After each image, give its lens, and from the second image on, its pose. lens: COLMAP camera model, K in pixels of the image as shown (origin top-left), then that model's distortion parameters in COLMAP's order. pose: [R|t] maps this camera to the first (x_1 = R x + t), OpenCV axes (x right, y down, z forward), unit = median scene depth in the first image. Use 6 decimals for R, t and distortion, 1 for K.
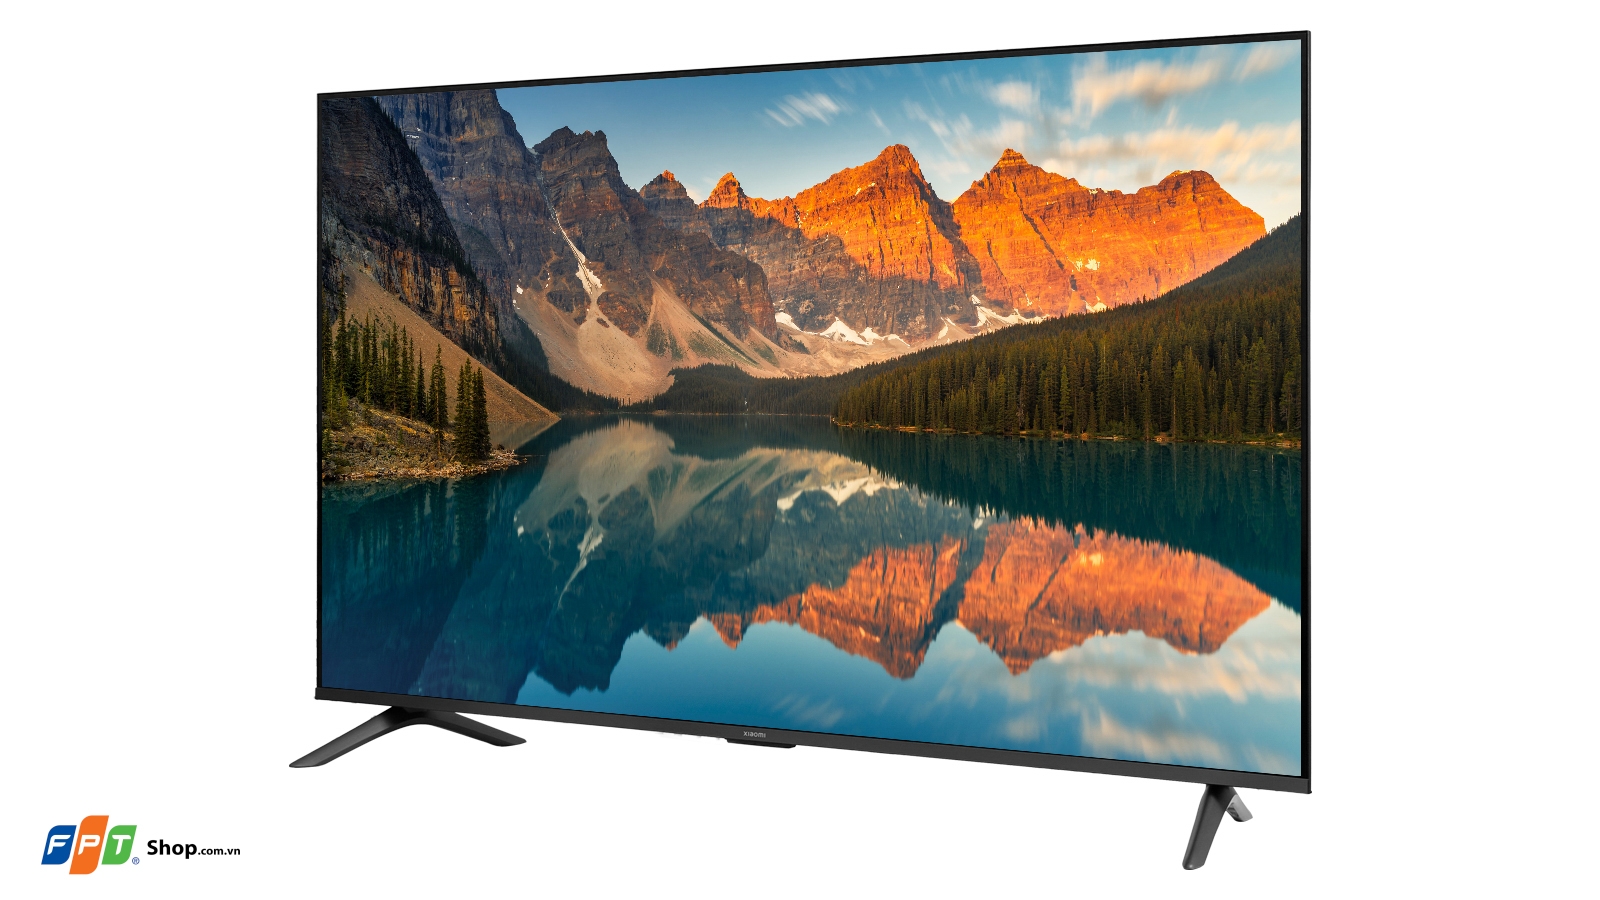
lens RADIAL K [[2099.3, 0, 800.0], [0, 2099.3, 448.5], [0, 0, 1]] dist [-0.004966, 0.000000]
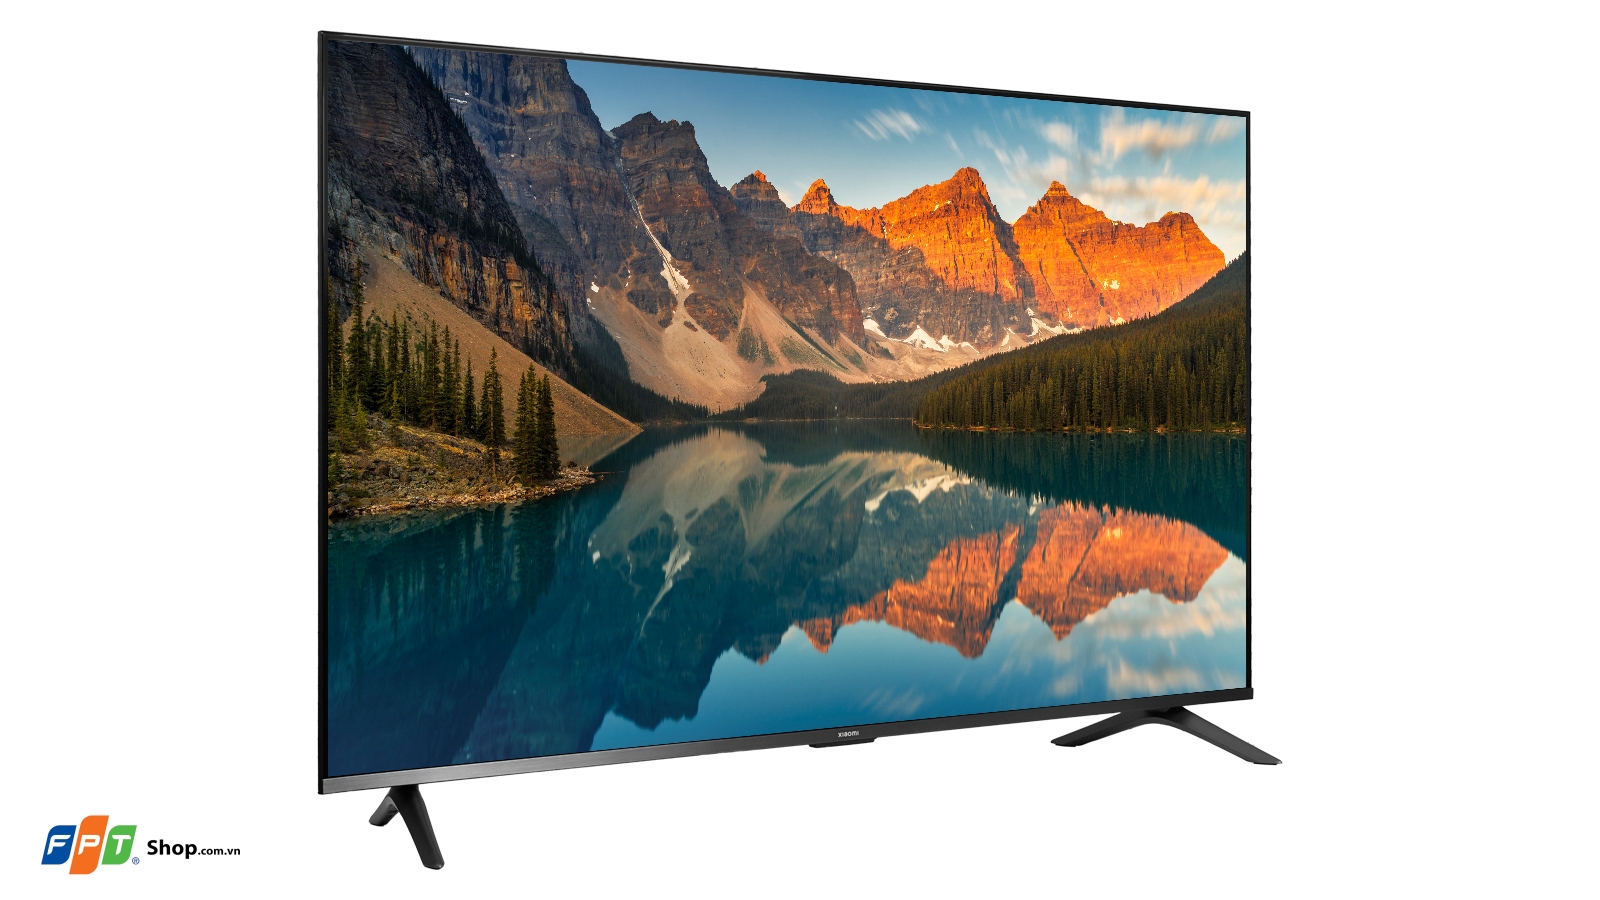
lens RADIAL K [[2099.3, 0, 799.9], [0, 2099.3, 447.5], [0, 0, 1]] dist [-0.004966, 0.000000]
pose [[0.553263, -0.034987, 0.832271, -0.881461], [0.034151, 0.999230, 0.019303, -0.022997], [-0.832306, 0.017744, 0.554032, 0.457134]]
